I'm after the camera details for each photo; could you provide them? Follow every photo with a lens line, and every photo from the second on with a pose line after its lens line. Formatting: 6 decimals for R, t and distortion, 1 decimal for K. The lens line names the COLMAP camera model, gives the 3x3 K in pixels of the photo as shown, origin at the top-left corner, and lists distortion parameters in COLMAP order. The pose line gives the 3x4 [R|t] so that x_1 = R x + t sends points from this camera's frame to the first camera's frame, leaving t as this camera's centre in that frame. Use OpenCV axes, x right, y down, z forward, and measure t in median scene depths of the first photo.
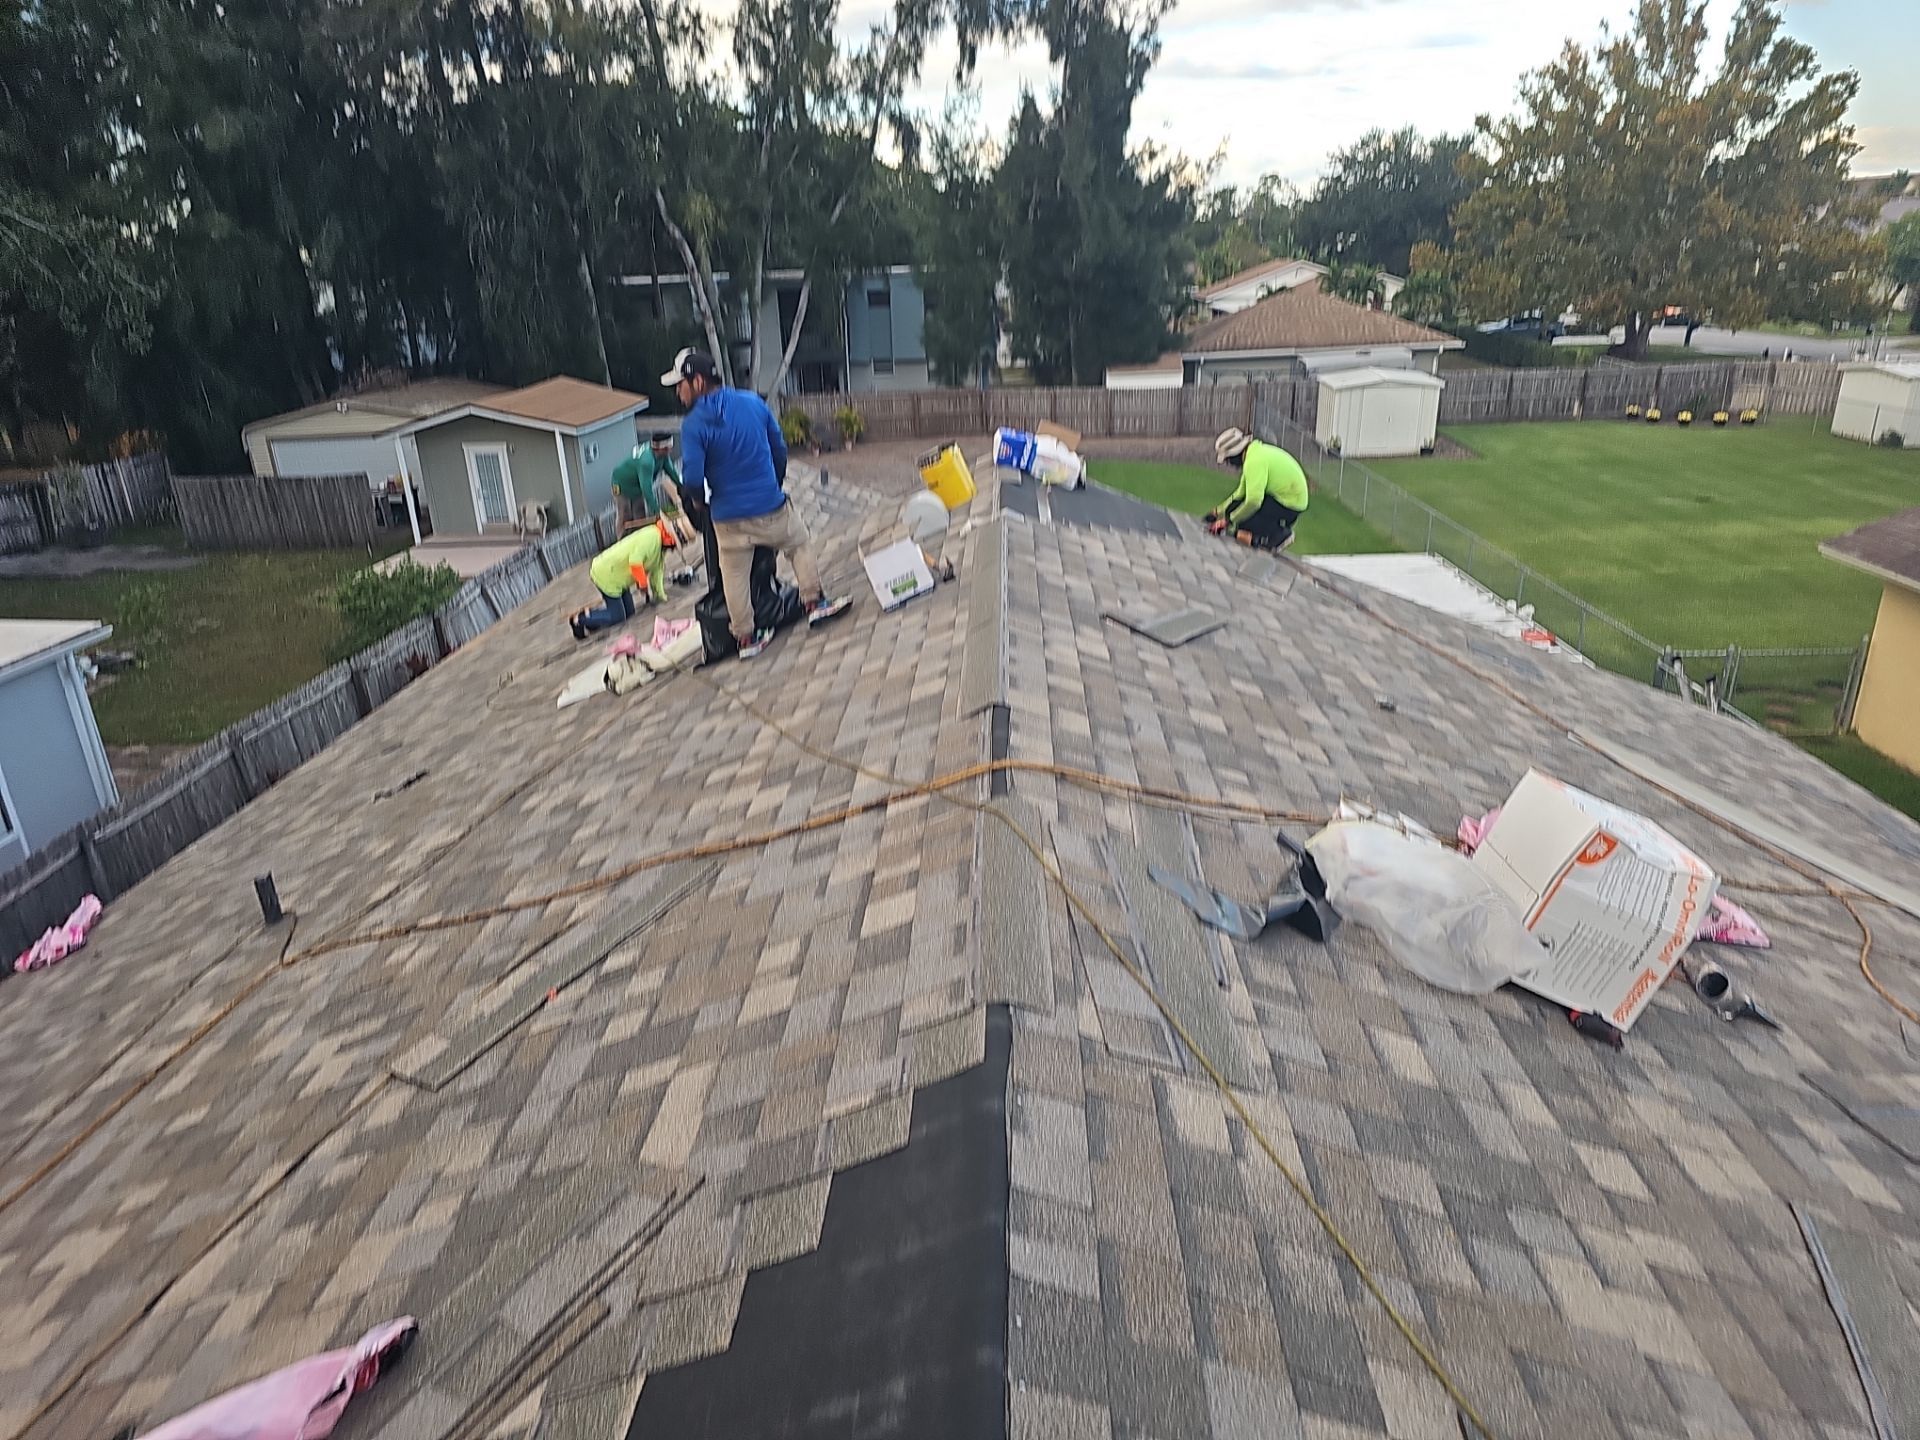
lens RADIAL K [[1198.5, 0, 960.0], [0, 1198.5, 720.0], [0, 0, 1]] dist [0.076904, -0.051083]
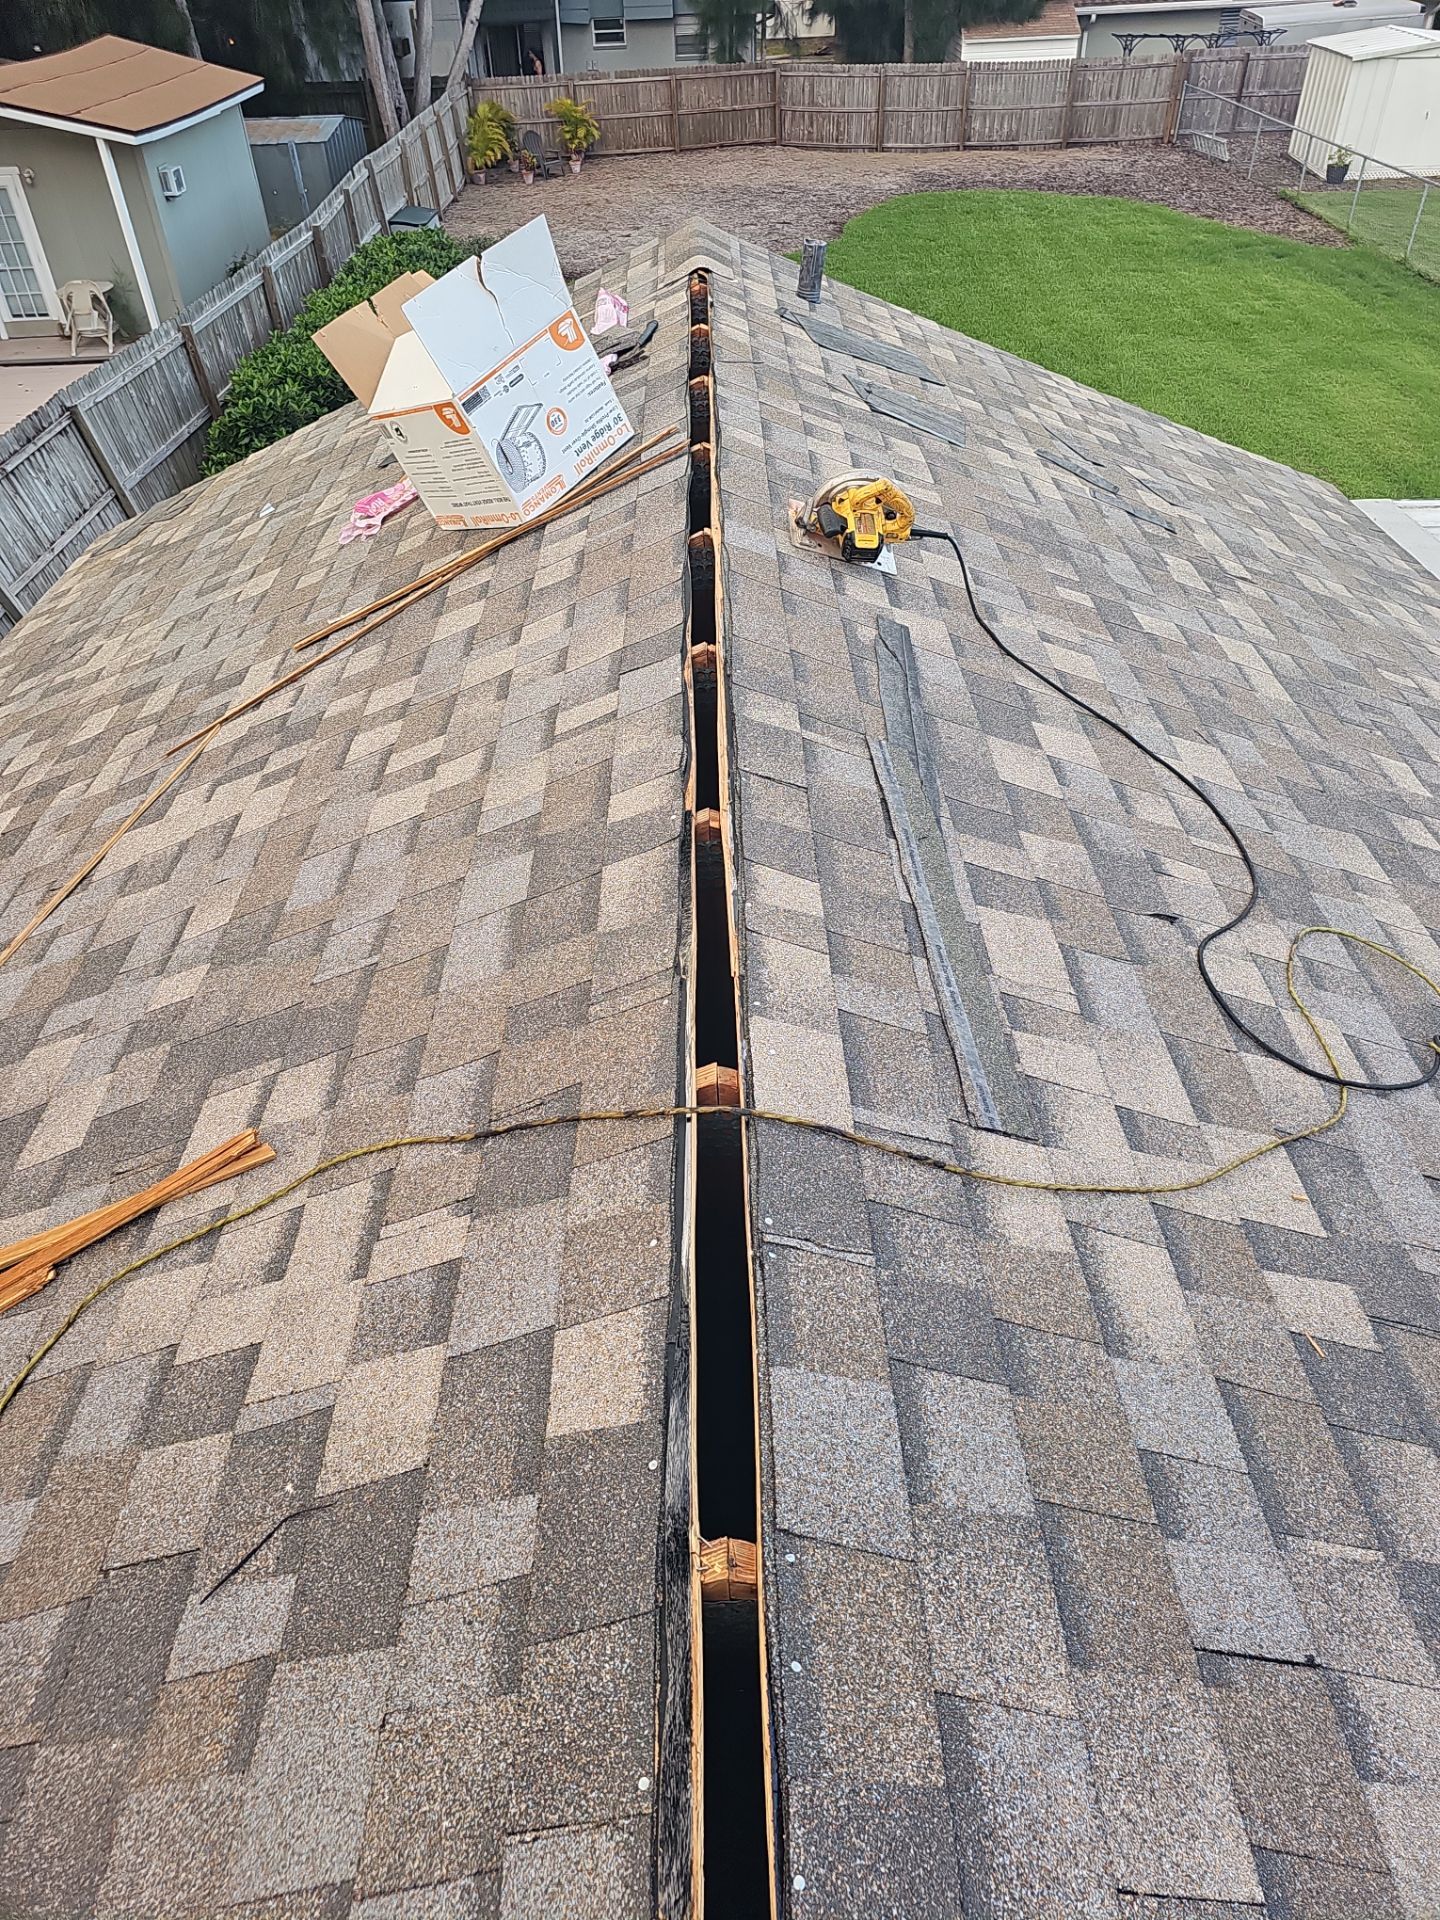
lens RADIAL K [[1198.5, 0, 749.6], [0, 1198.5, 939.2], [0, 0, 1]] dist [0.076904, -0.051083]
pose [[0.997973, -0.038063, 0.051010, -0.050046], [0.018997, 0.943074, 0.332041, -0.046758], [-0.060745, -0.330399, 0.941885, 0.208655]]
